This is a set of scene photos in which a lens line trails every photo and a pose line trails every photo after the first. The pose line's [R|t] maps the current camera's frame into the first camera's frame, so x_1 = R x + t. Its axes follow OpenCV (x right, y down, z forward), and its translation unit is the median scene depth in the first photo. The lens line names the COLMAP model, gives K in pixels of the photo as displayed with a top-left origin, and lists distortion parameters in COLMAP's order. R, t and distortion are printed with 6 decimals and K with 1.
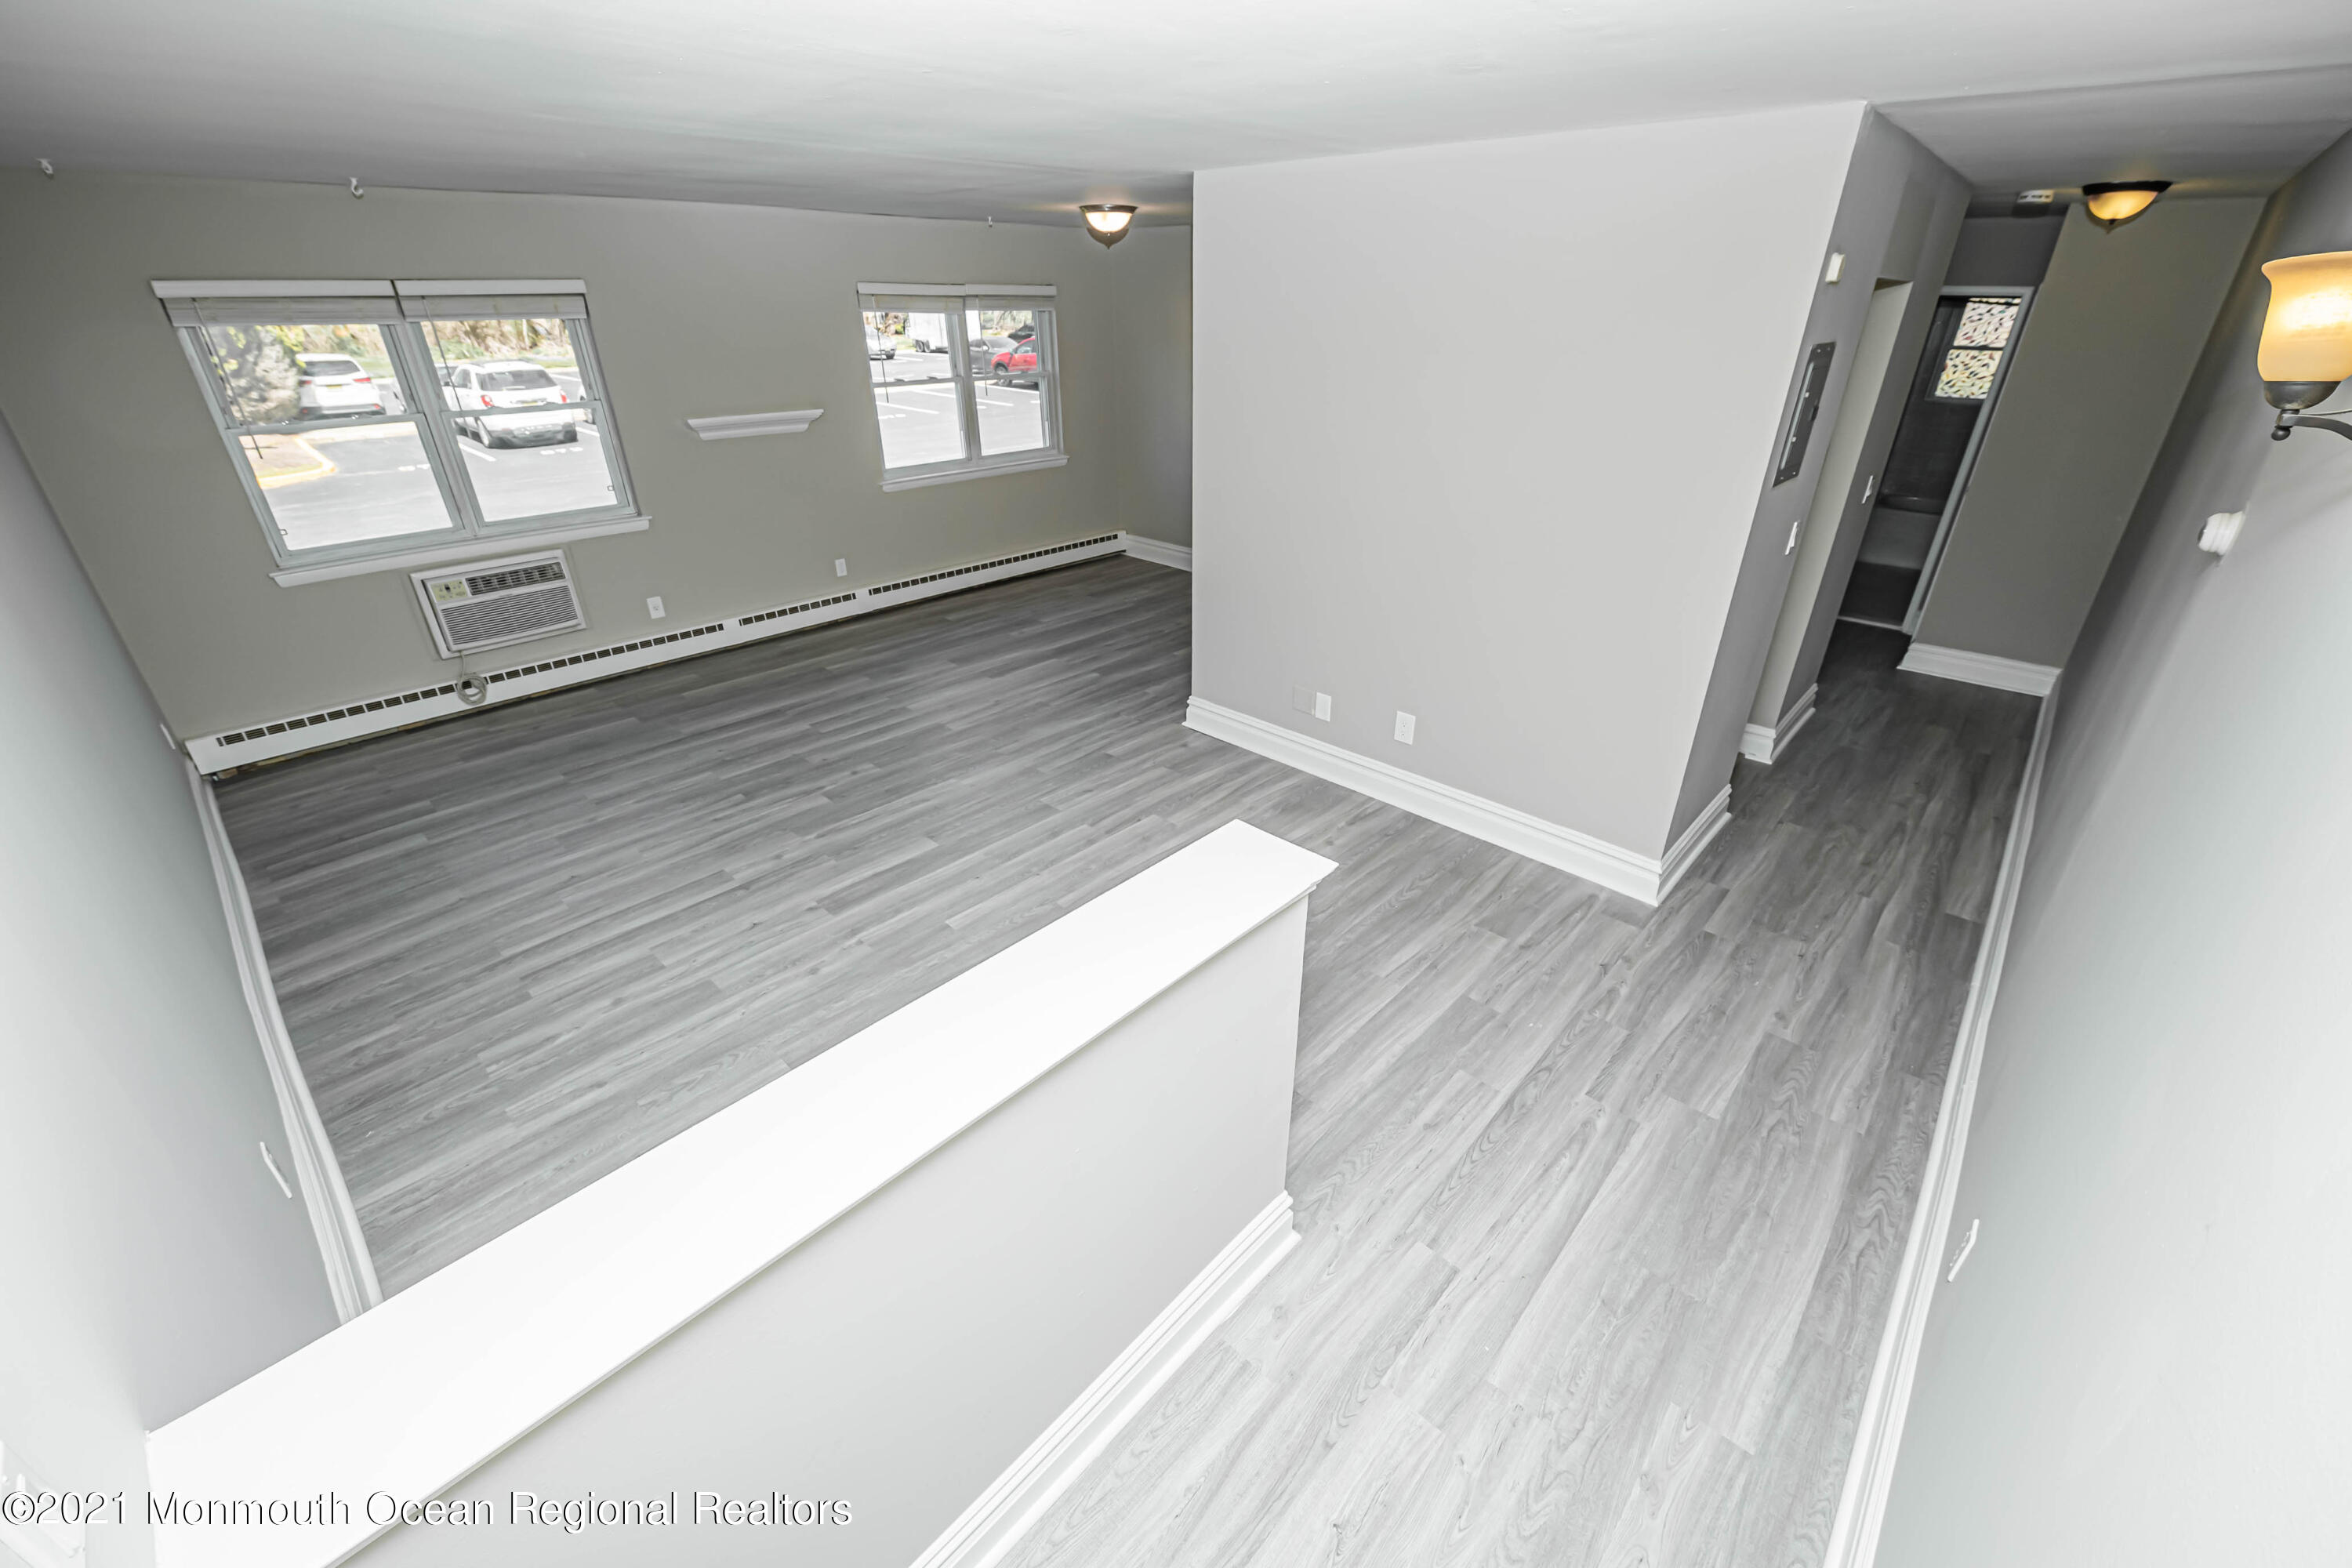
lens RADIAL K [[932.7, 0, 1176.8], [0, 932.7, 787.0], [0, 0, 1]] dist [-0.002005, -0.005528]
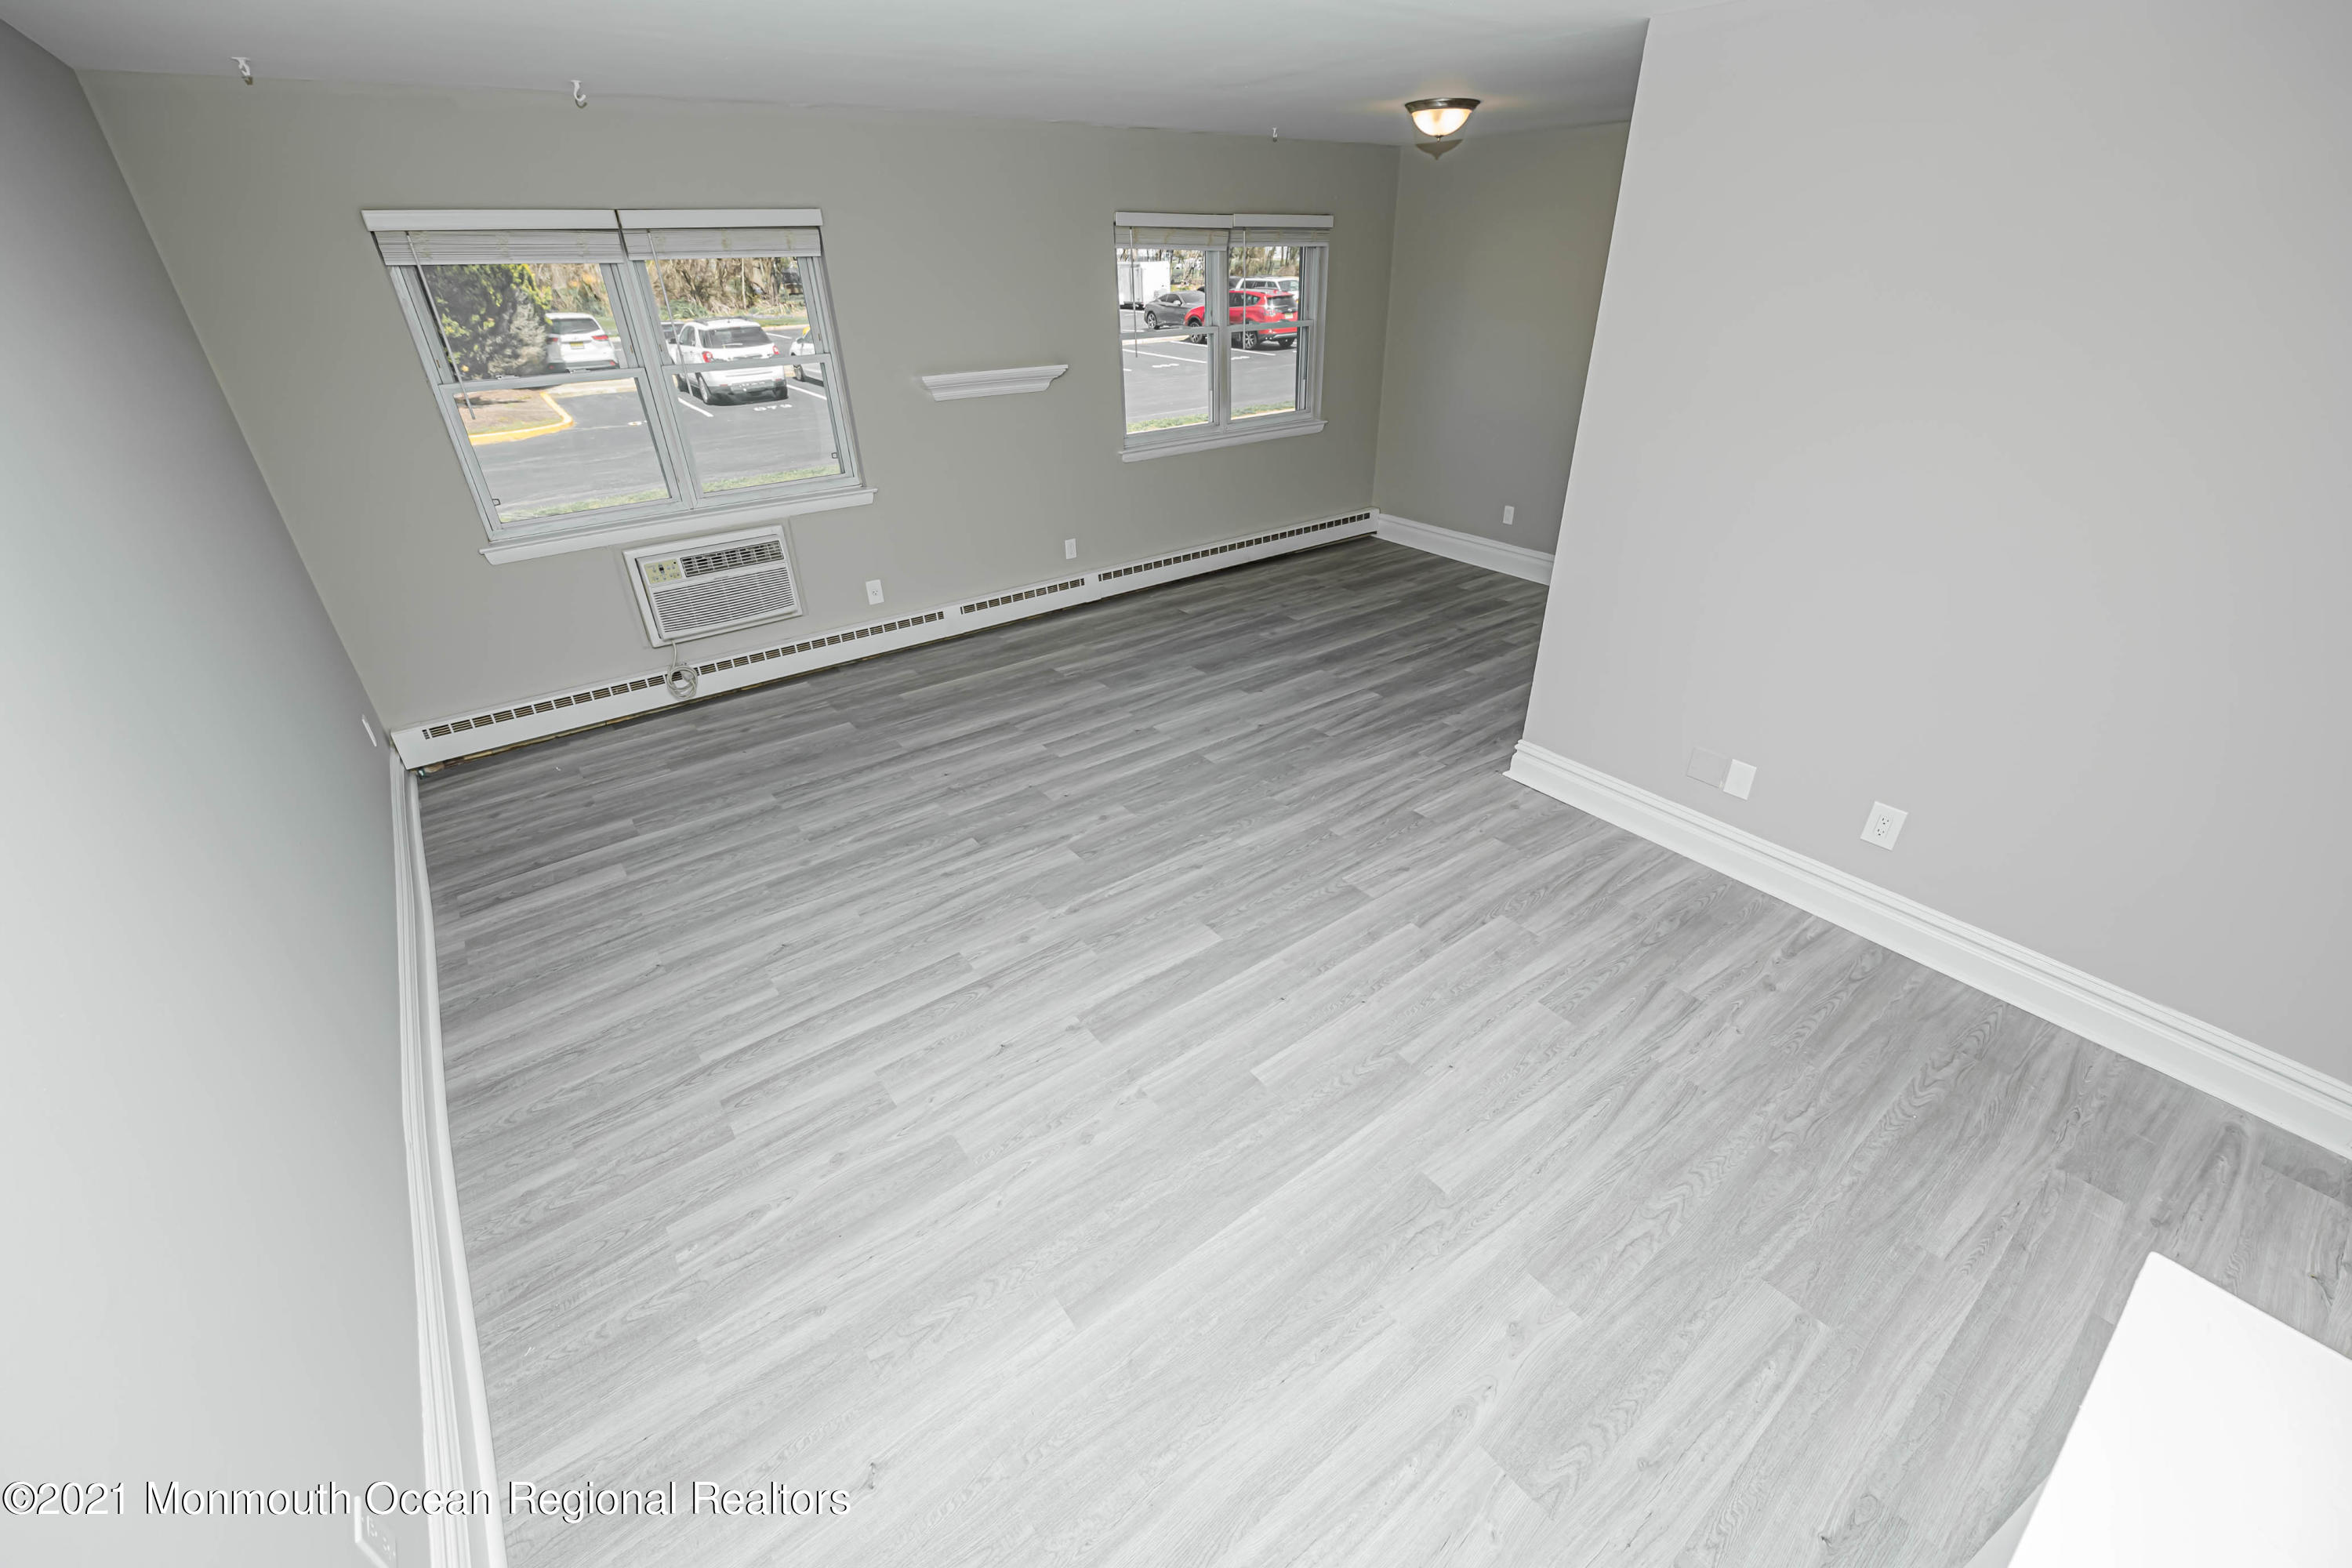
lens RADIAL K [[932.7, 0, 1176.8], [0, 932.7, 787.0], [0, 0, 1]] dist [-0.002005, -0.005528]
pose [[0.985325, 0.070199, -0.155586, -0.148555], [-0.064278, 0.997015, 0.042775, -0.076034], [0.158124, -0.032146, 0.986896, 0.195663]]
